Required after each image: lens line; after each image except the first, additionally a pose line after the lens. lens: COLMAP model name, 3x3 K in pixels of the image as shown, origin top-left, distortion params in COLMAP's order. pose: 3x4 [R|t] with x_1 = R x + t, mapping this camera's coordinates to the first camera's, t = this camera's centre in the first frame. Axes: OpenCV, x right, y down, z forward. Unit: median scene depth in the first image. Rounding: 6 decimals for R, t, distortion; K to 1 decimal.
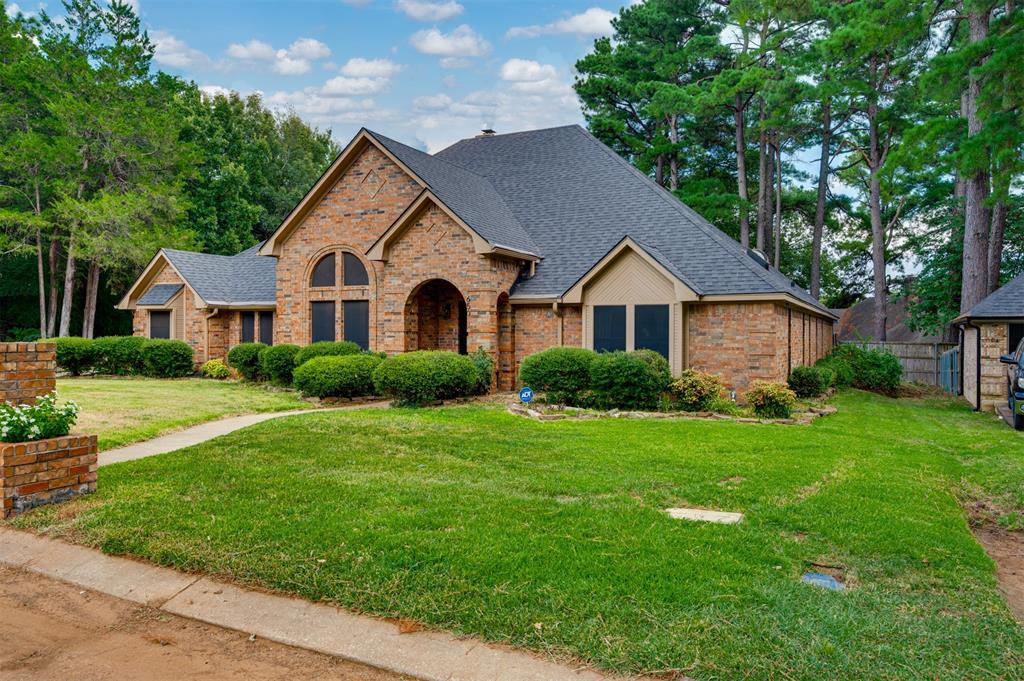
lens RADIAL K [[703.7, 0, 512.0], [0, 703.7, 340.5], [0, 0, 1]] dist [0.001223, 0.001454]
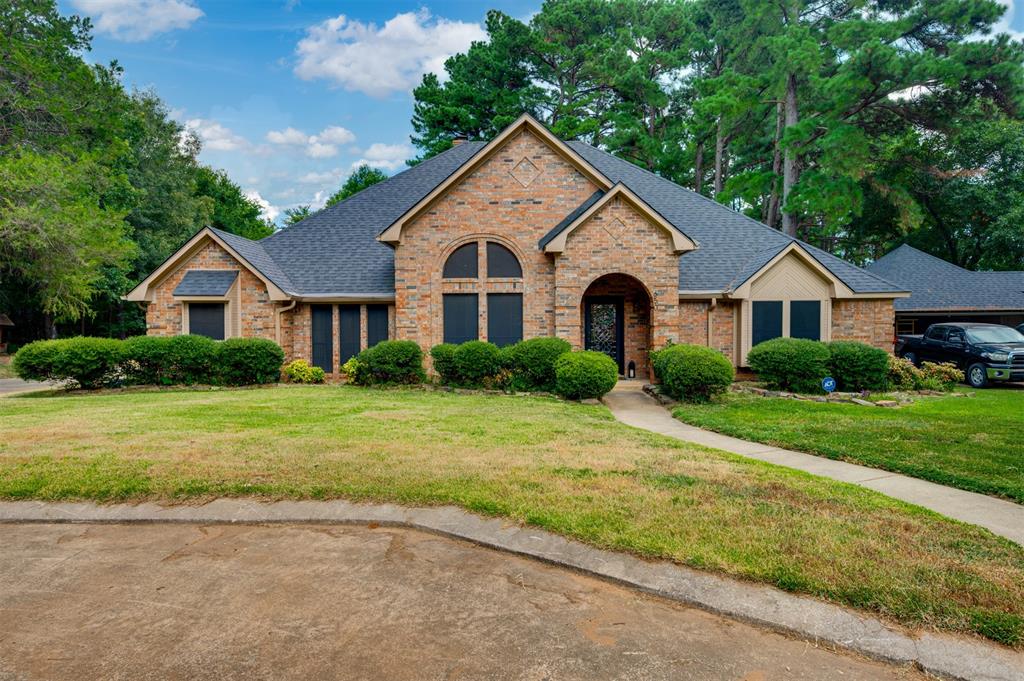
lens RADIAL K [[562.0, 0, 512.0], [0, 562.0, 340.5], [0, 0, 1]] dist [-0.001392, 0.000091]
pose [[0.902659, -0.021074, 0.429841, -0.543588], [0.013535, 0.999696, 0.020588, -0.008790], [-0.430144, -0.012766, 0.902670, 0.307902]]
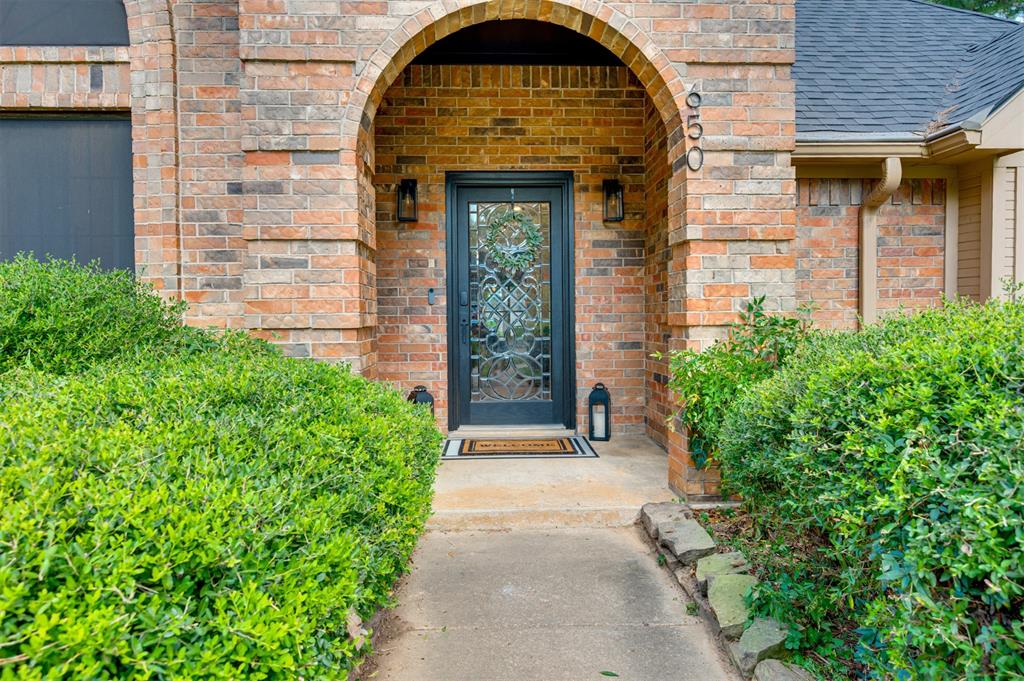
lens RADIAL K [[648.2, 0, 512.0], [0, 648.2, 340.5], [0, 0, 1]] dist [-0.005055, -0.002222]
pose [[0.878967, -0.028175, 0.476049, -0.194855], [0.016716, 0.999460, 0.028289, 0.012700], [-0.476589, -0.016907, 0.878964, 0.750497]]
